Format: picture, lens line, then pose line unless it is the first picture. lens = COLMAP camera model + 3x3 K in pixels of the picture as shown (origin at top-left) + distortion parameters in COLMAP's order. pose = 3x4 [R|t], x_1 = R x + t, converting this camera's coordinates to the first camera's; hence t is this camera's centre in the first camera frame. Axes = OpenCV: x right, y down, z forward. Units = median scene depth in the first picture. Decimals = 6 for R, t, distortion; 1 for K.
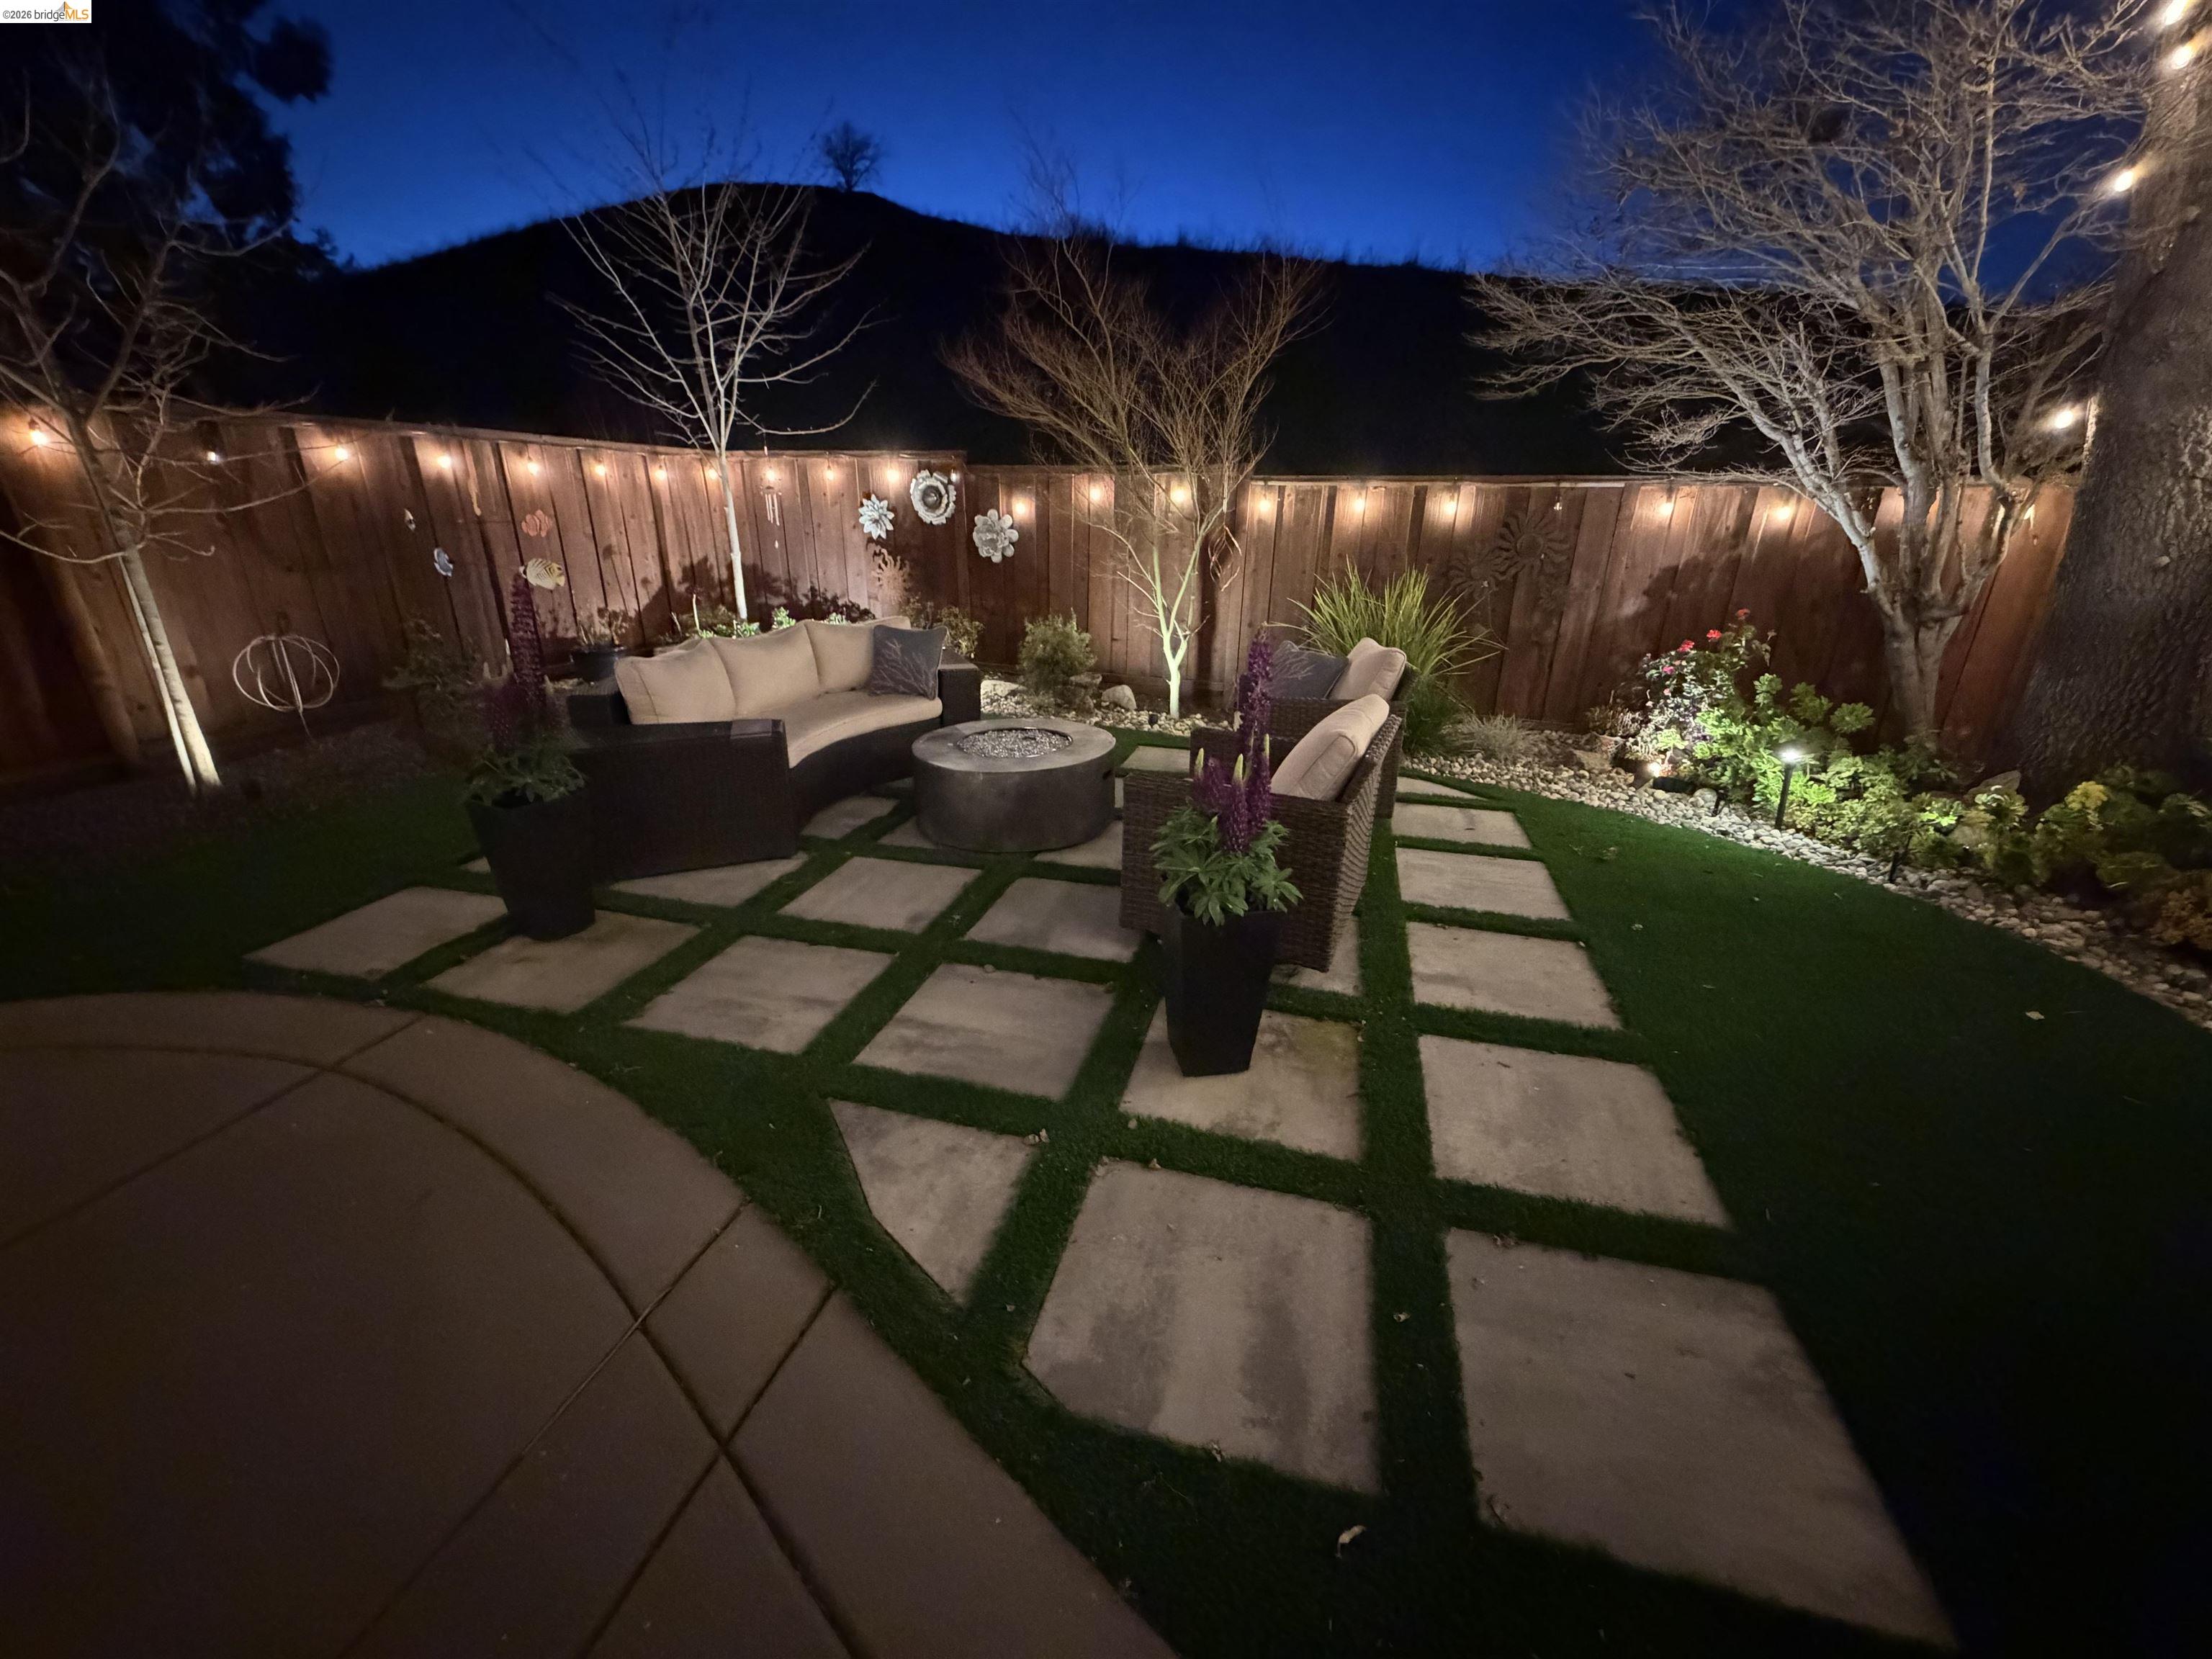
lens RADIAL K [[877.3, 0, 1099.9], [0, 877.3, 830.7], [0, 0, 1]] dist [-0.001382, -0.000082]
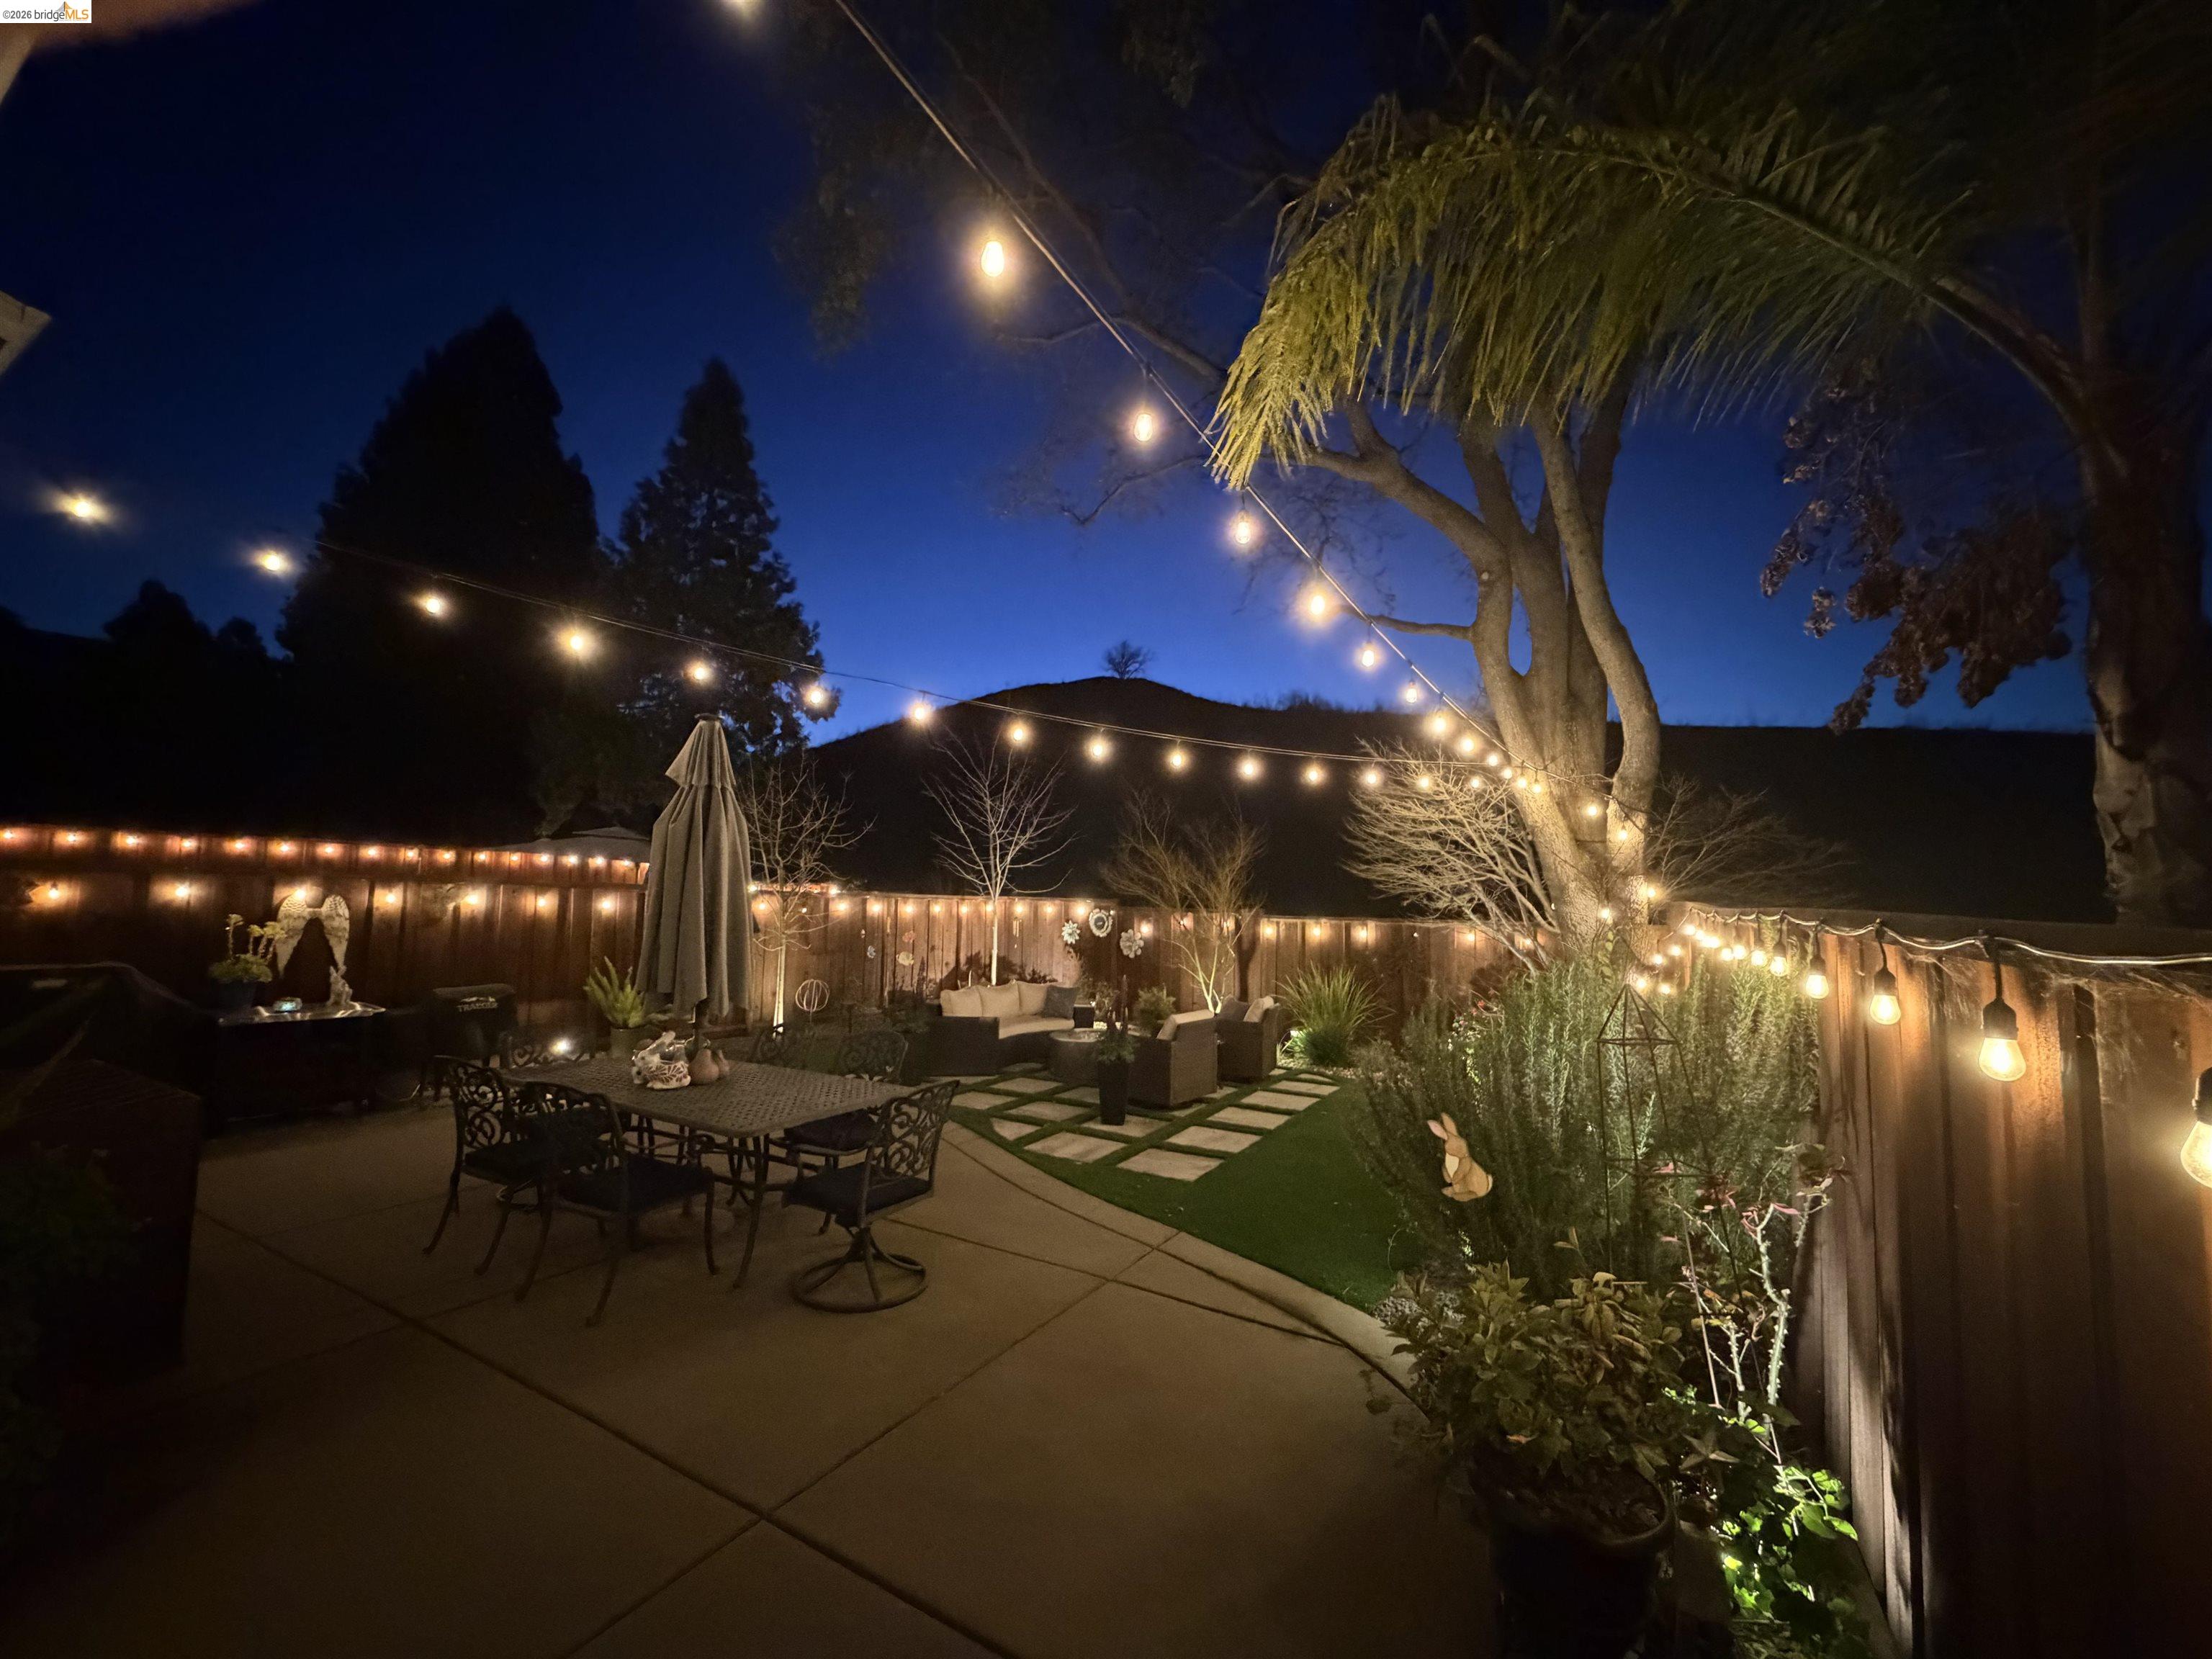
lens RADIAL K [[877.3, 0, 1099.9], [0, 877.3, 830.7], [0, 0, 1]] dist [-0.001382, -0.000082]
pose [[0.964065, -0.017142, -0.265112, 0.359072], [-0.097851, 0.904848, -0.414338, 0.245421], [0.246989, 0.425391, 0.870655, -0.811307]]
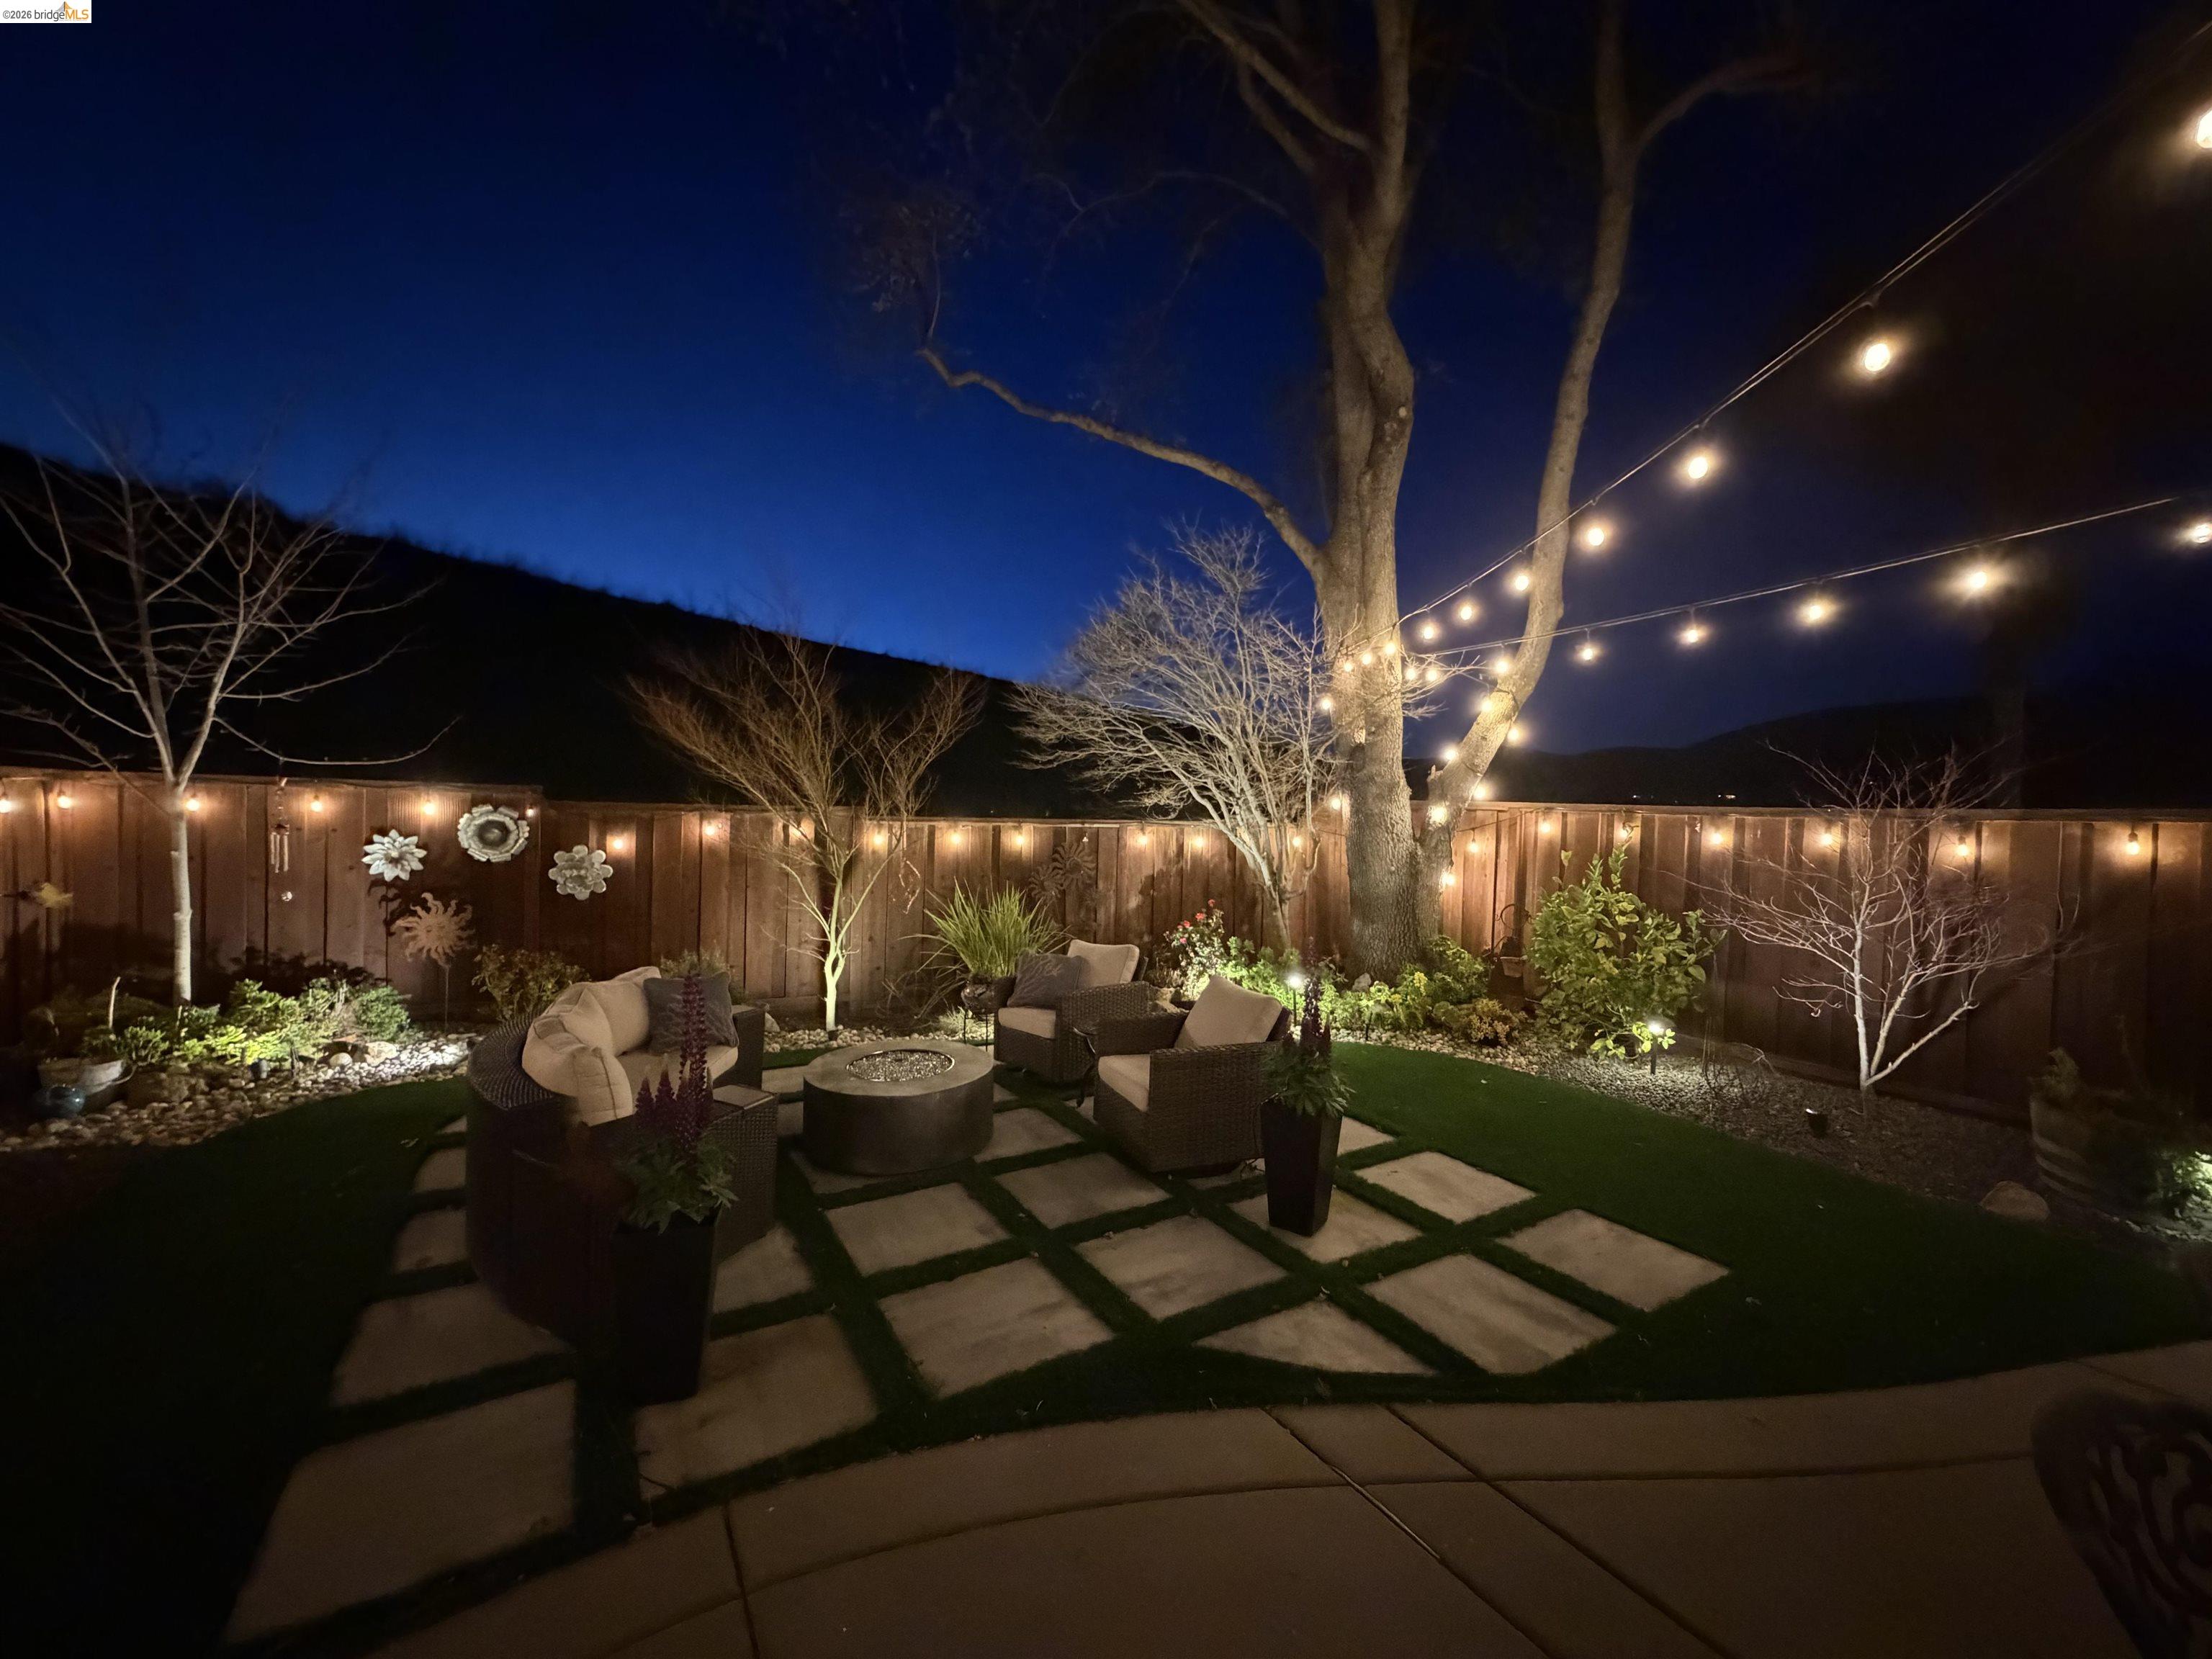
lens RADIAL K [[877.3, 0, 1099.9], [0, 877.3, 830.7], [0, 0, 1]] dist [-0.001382, -0.000082]
pose [[0.699392, -0.010257, 0.714664, -0.482546], [0.240389, 0.945022, -0.221689, -0.051317], [-0.673100, 0.326845, 0.663407, 0.009924]]
